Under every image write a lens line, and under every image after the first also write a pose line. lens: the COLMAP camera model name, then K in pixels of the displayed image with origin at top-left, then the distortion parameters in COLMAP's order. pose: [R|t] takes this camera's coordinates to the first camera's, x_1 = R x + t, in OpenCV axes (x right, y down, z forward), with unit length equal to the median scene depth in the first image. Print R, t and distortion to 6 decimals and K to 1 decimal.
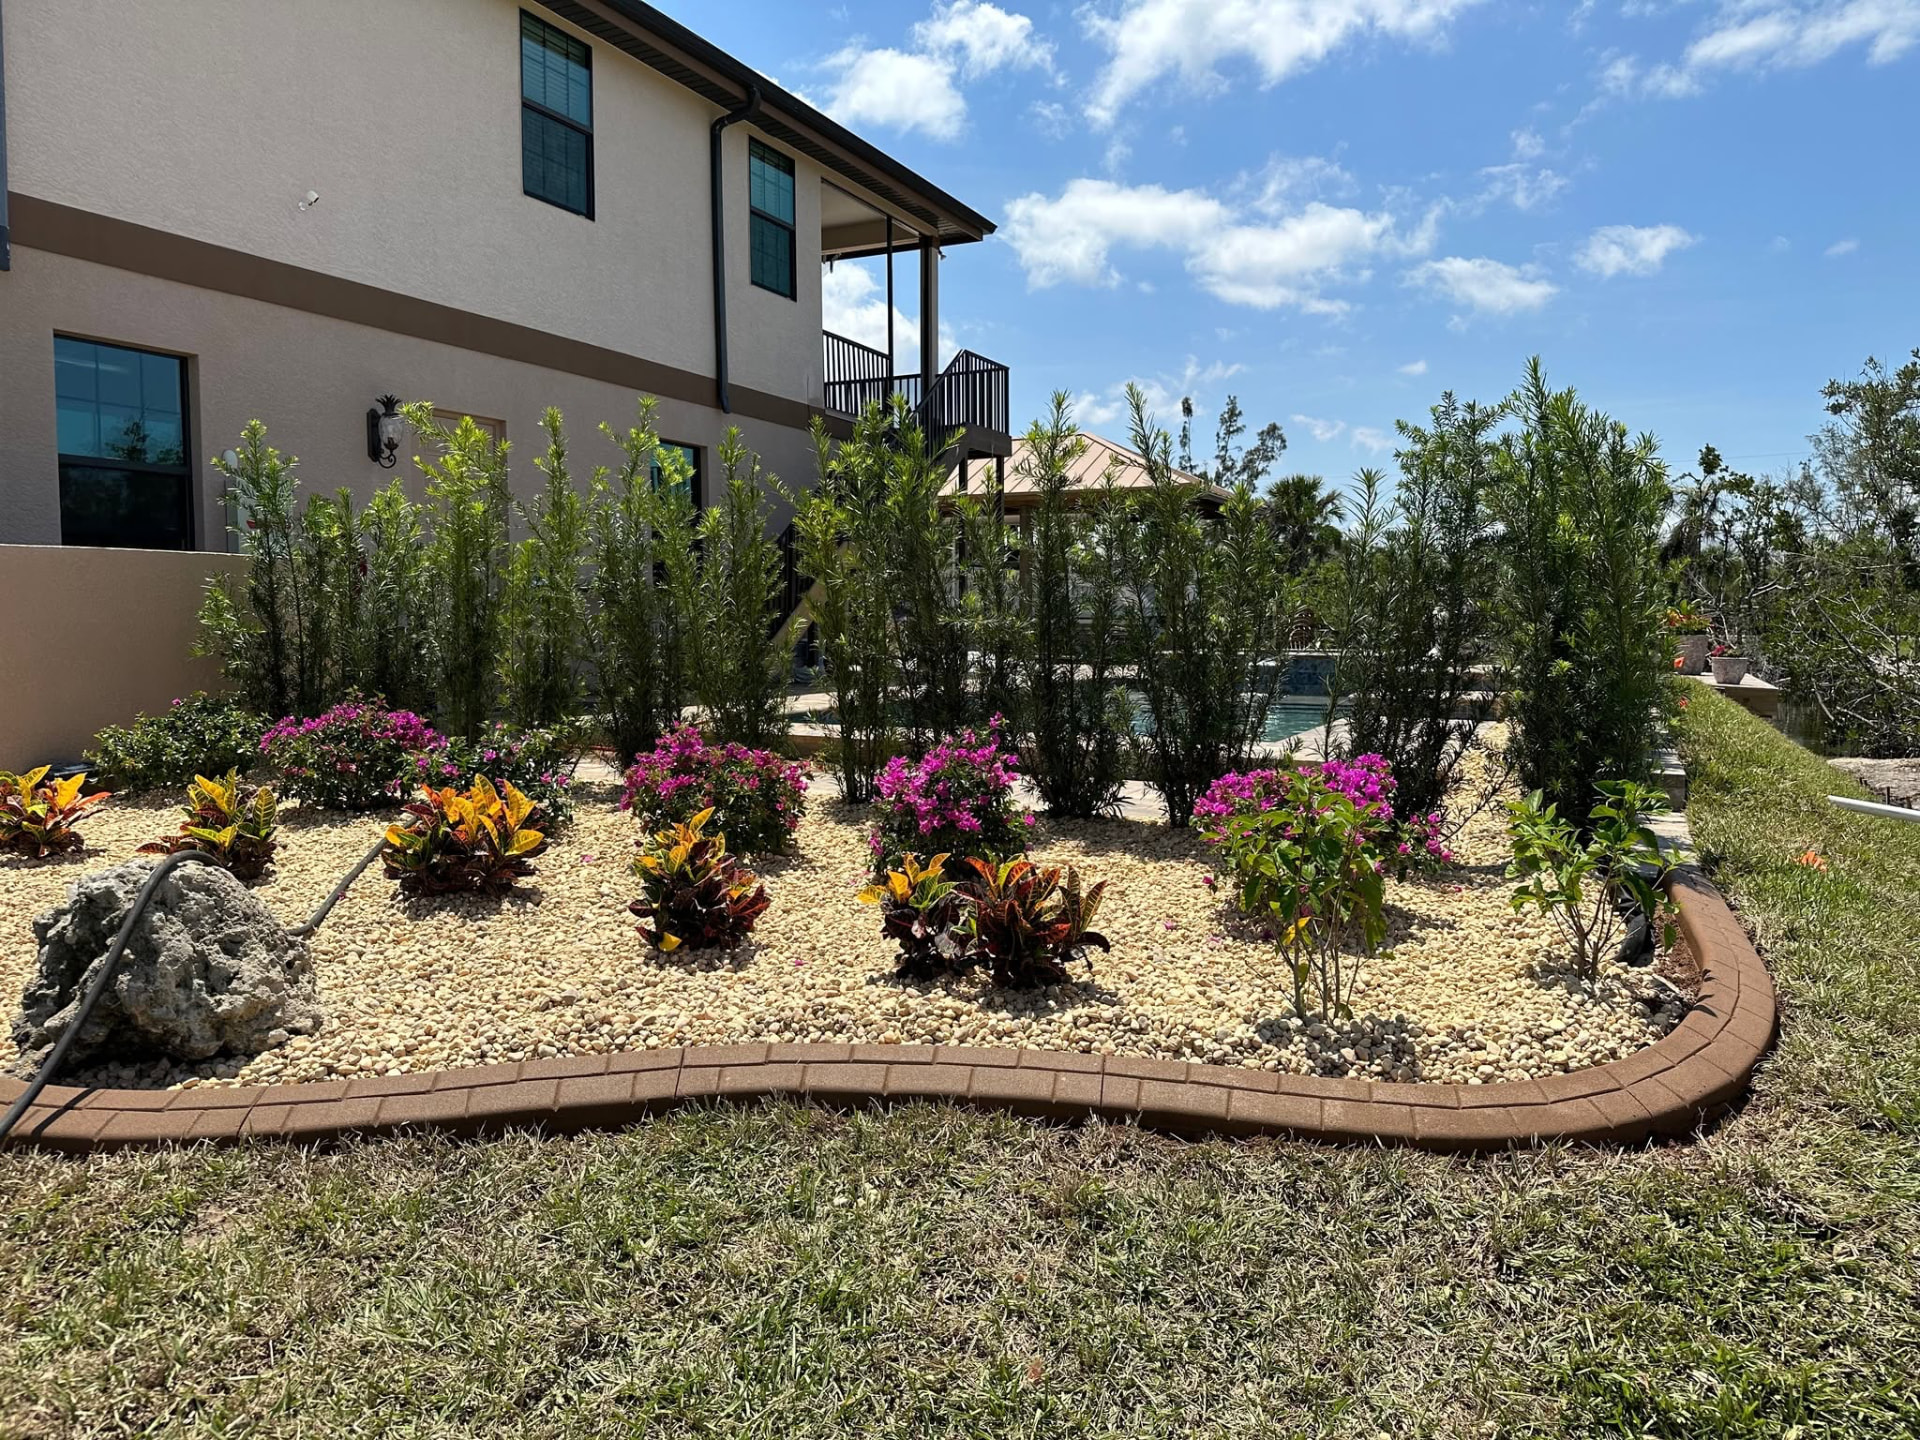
lens RADIAL K [[1246.7, 0, 960.0], [0, 1246.7, 720.0], [0, 0, 1]] dist [-0.051787, 0.002228]
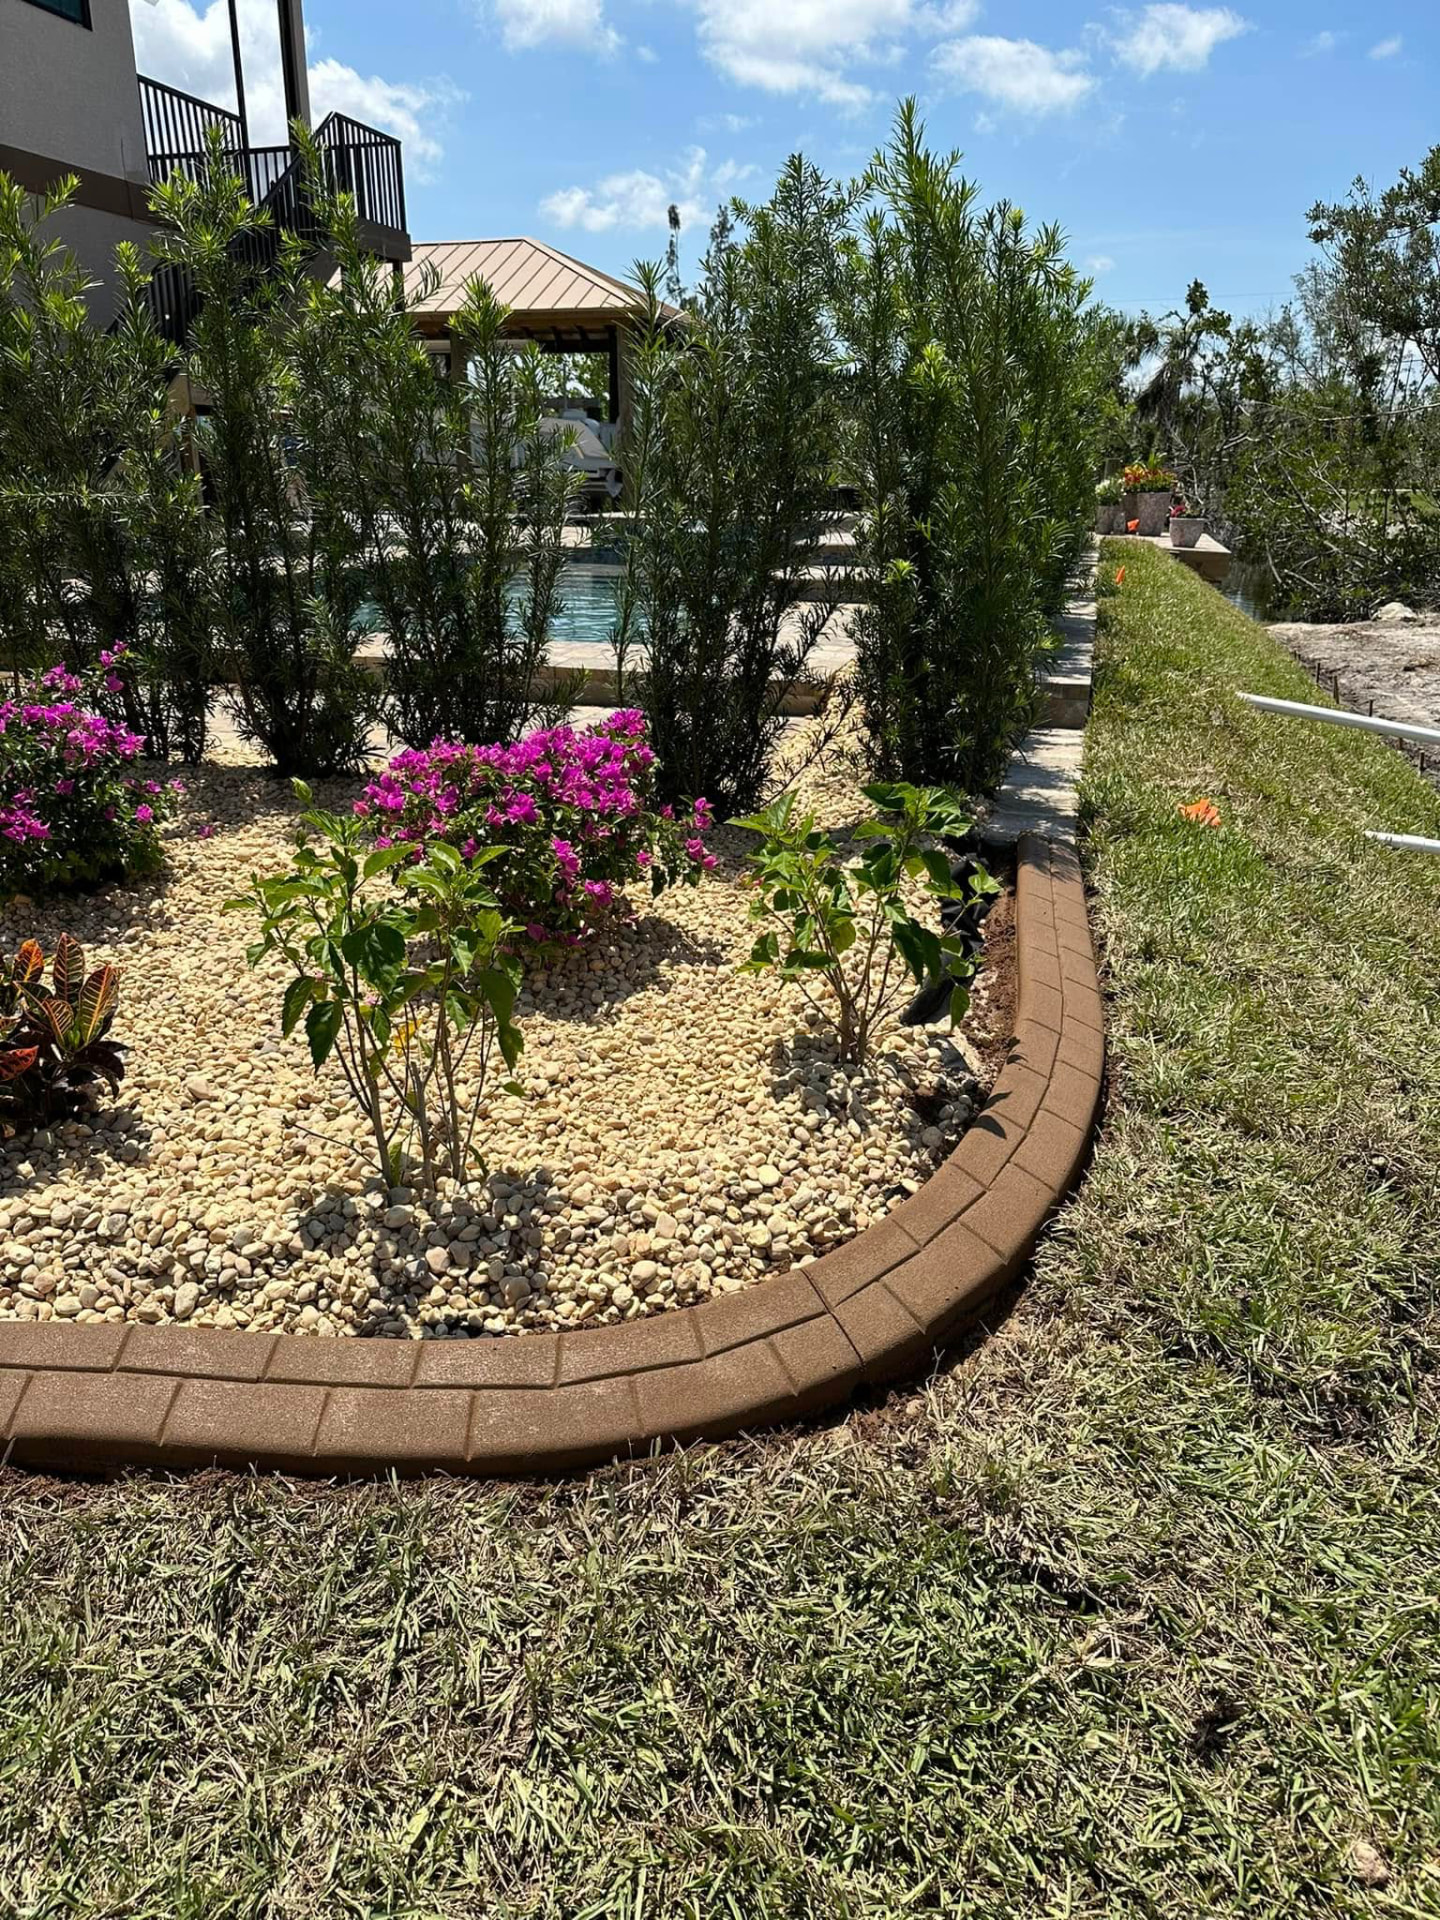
lens RADIAL K [[1282.5, 0, 720.0], [0, 1282.5, 960.0], [0, 0, 1]] dist [-0.002254, -0.030818]
pose [[0.975102, -0.073561, 0.209199, 0.320168], [0.011758, 0.959201, 0.282479, -0.056927], [-0.221444, -0.272986, 0.936184, 0.385905]]
